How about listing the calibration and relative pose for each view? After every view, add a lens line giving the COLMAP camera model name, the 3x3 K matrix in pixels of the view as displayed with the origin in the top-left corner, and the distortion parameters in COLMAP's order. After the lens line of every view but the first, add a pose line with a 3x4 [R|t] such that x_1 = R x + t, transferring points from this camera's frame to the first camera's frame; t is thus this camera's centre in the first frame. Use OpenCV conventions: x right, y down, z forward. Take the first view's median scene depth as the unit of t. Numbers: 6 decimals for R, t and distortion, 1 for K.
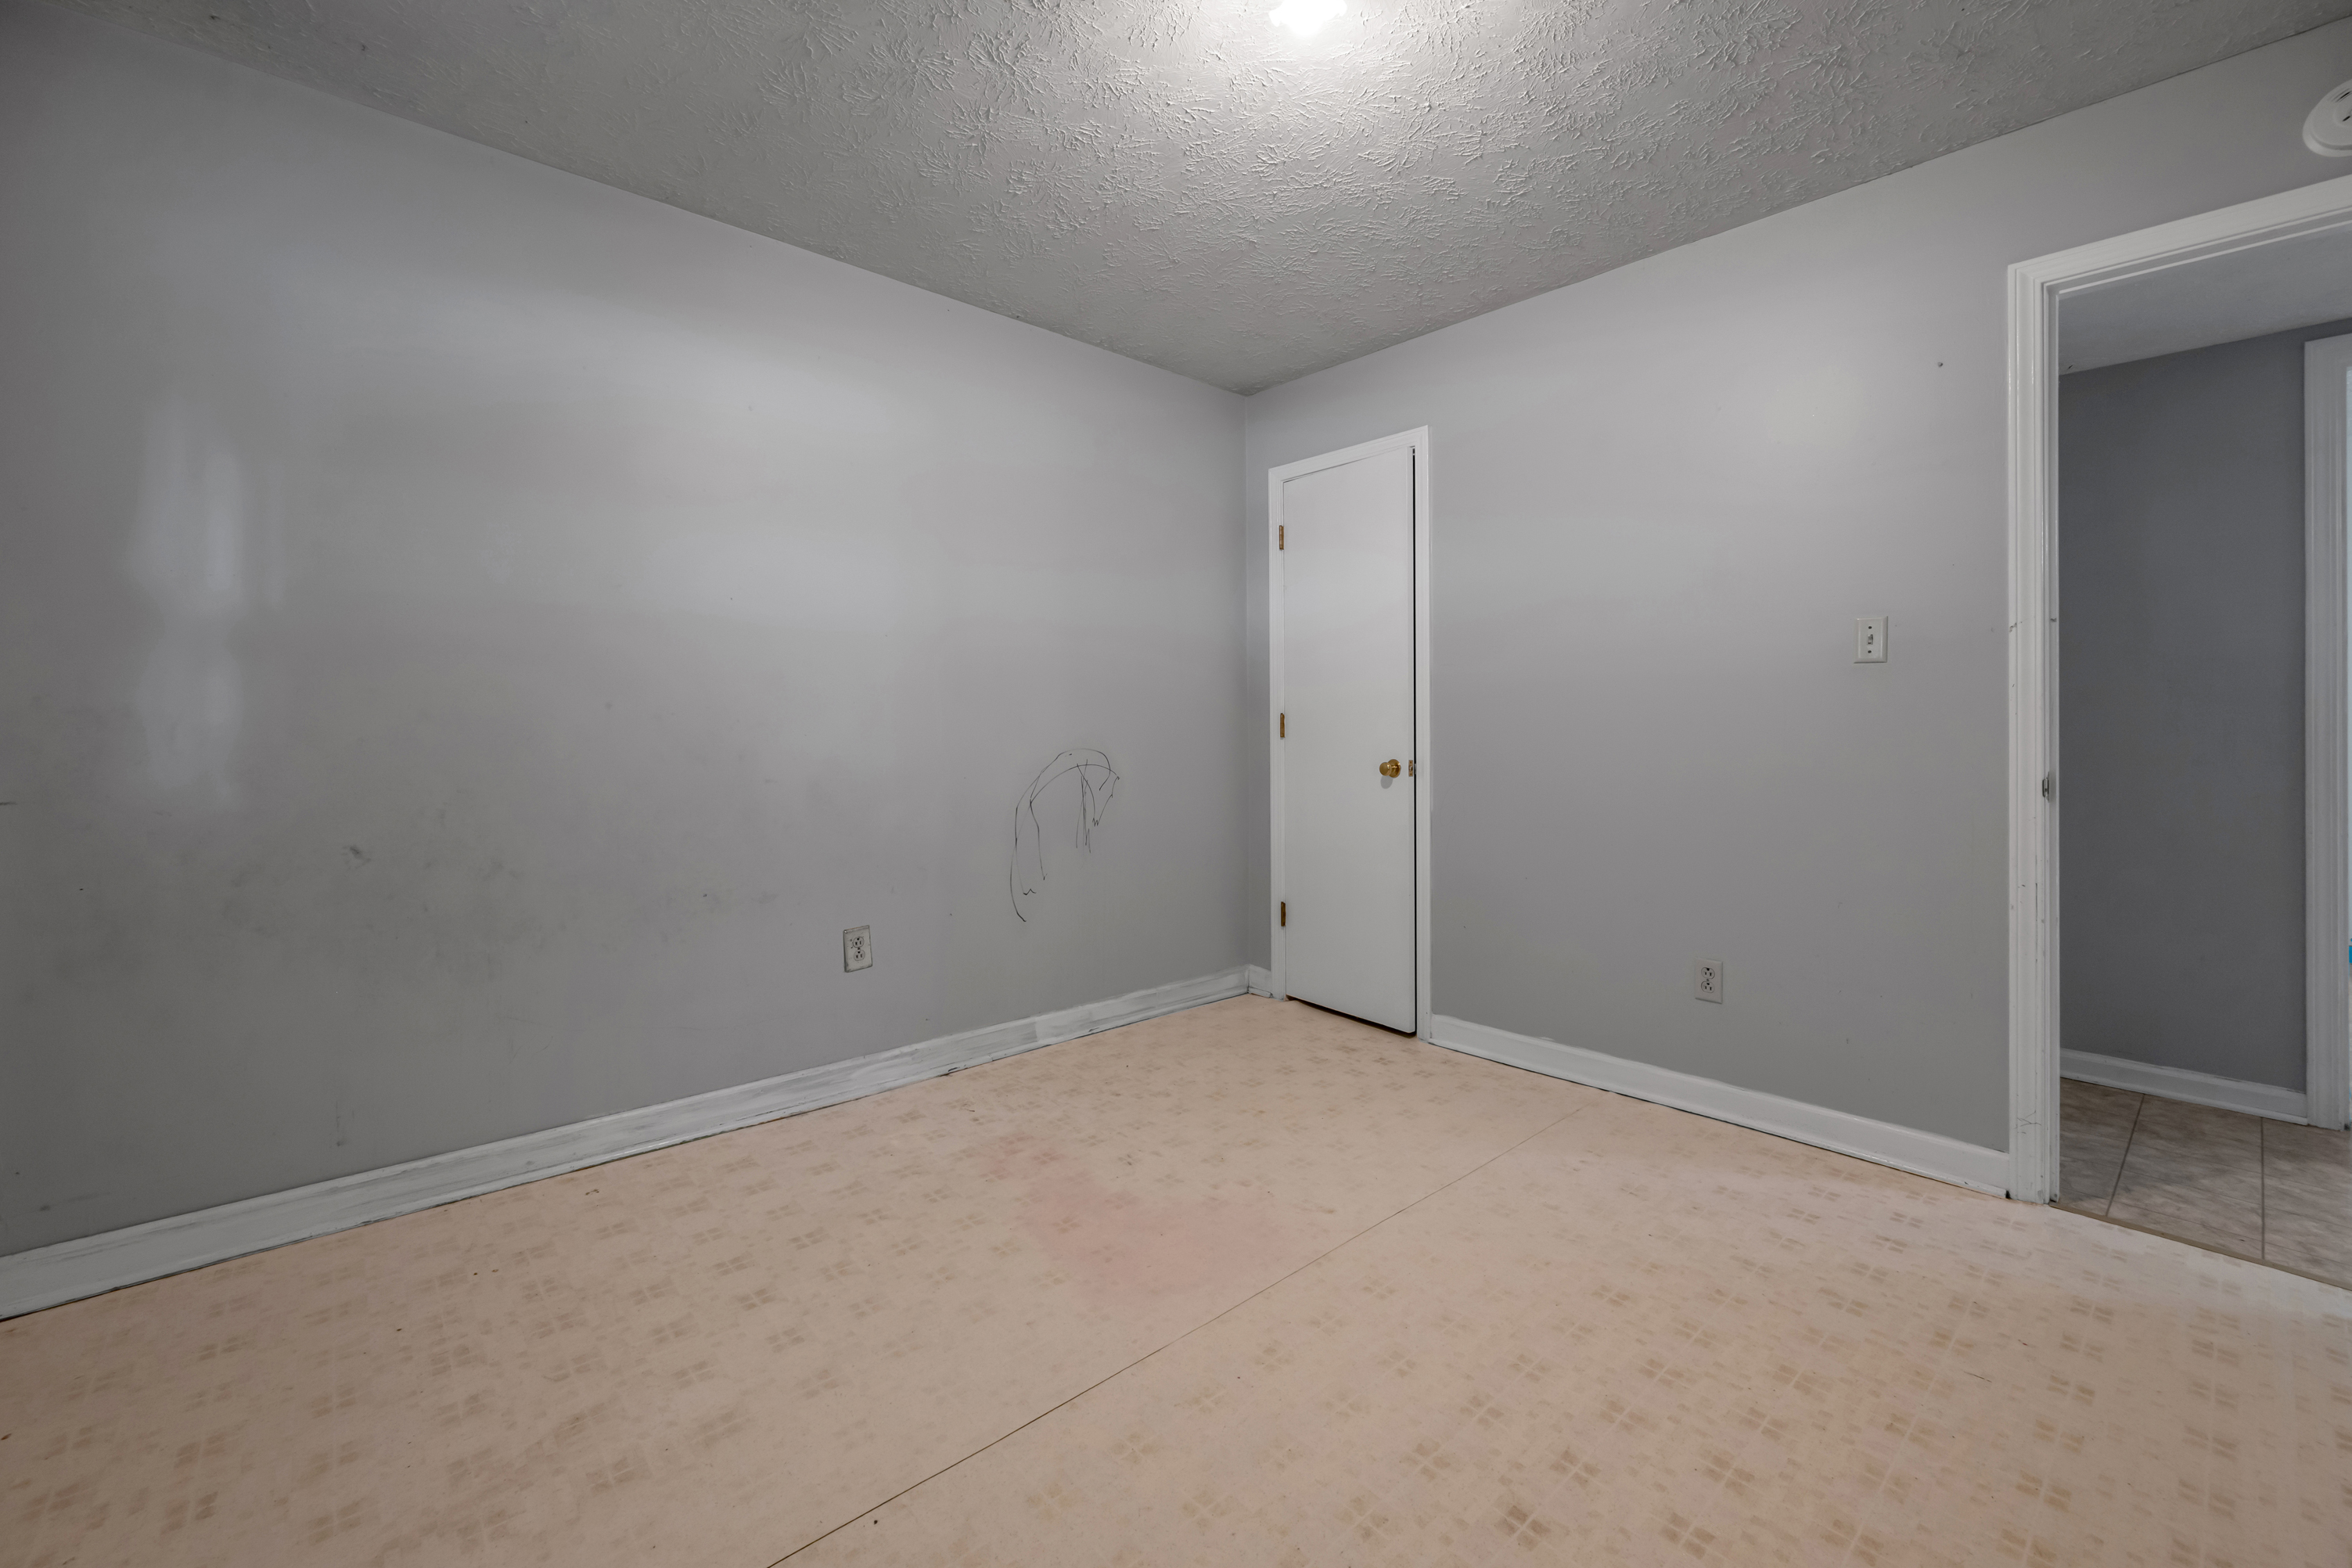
lens RADIAL K [[971.2, 0, 1179.9], [0, 971.2, 729.6], [0, 0, 1]] dist [0.000798, -0.000137]
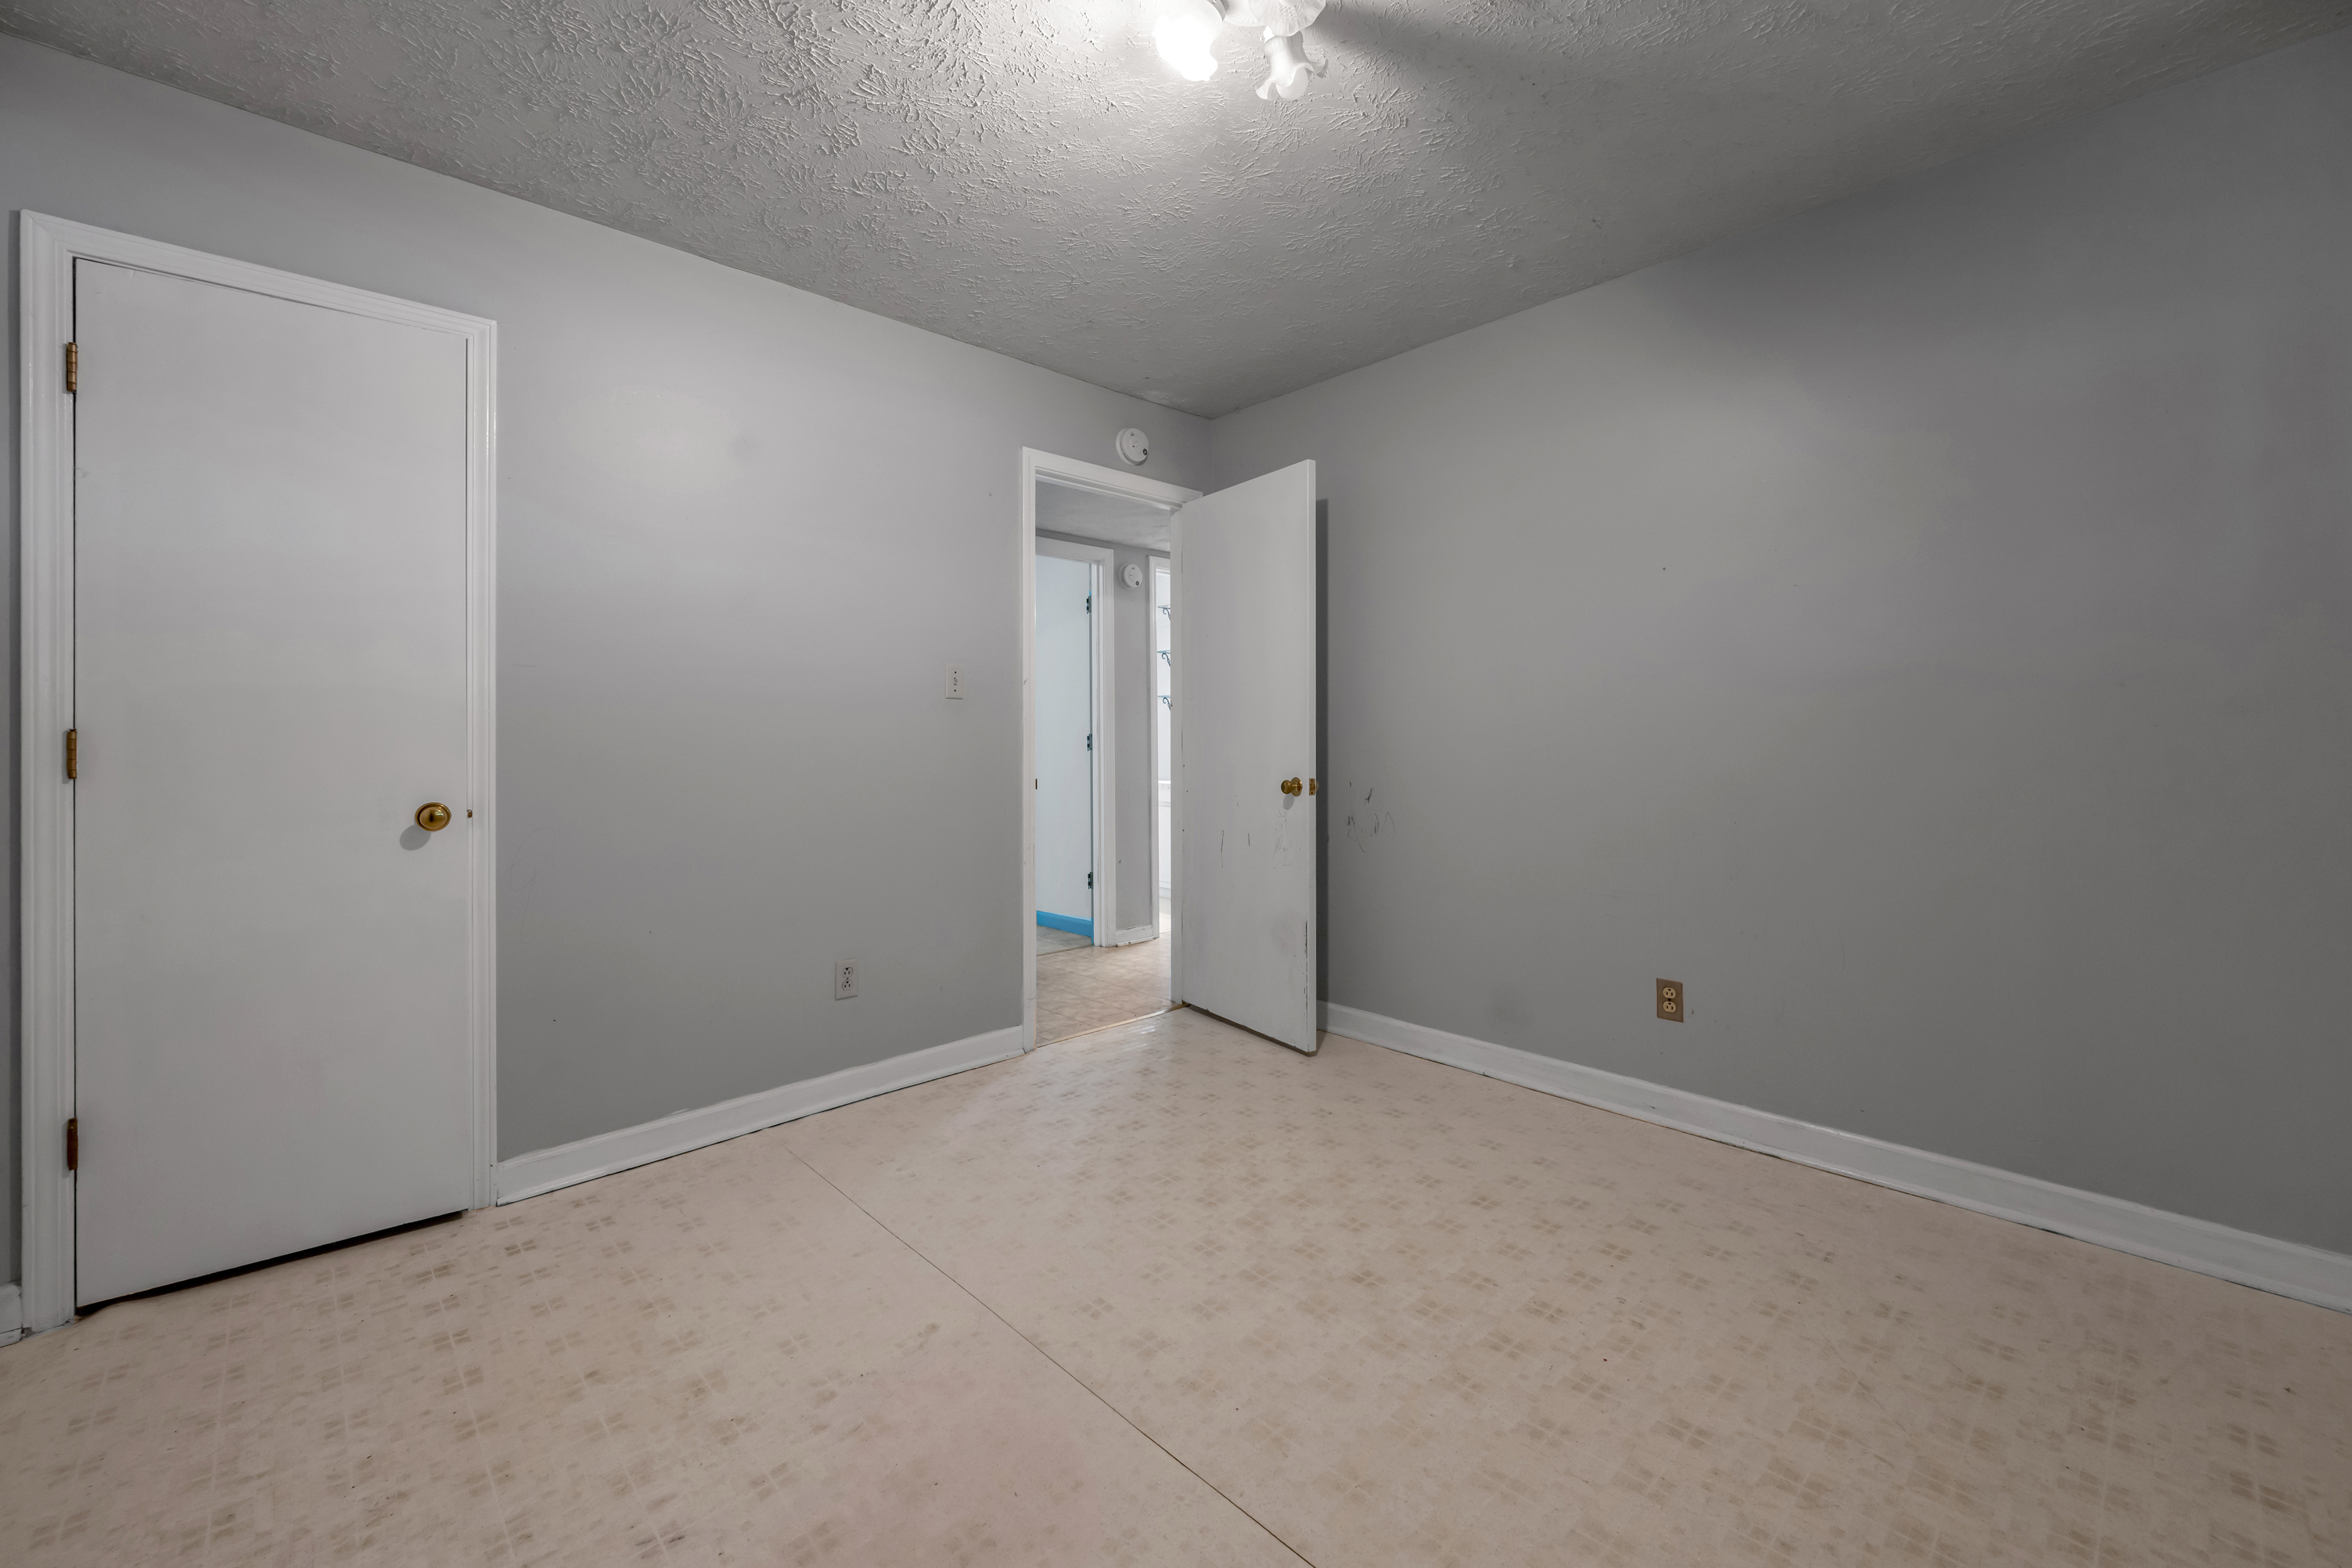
lens RADIAL K [[971.2, 0, 1179.9], [0, 971.2, 729.6], [0, 0, 1]] dist [0.000798, -0.000137]
pose [[-0.033546, 0.006745, 0.999414, -0.581440], [0.007373, 0.999952, -0.006501, -0.014092], [-0.999410, 0.007150, -0.033594, 0.673640]]
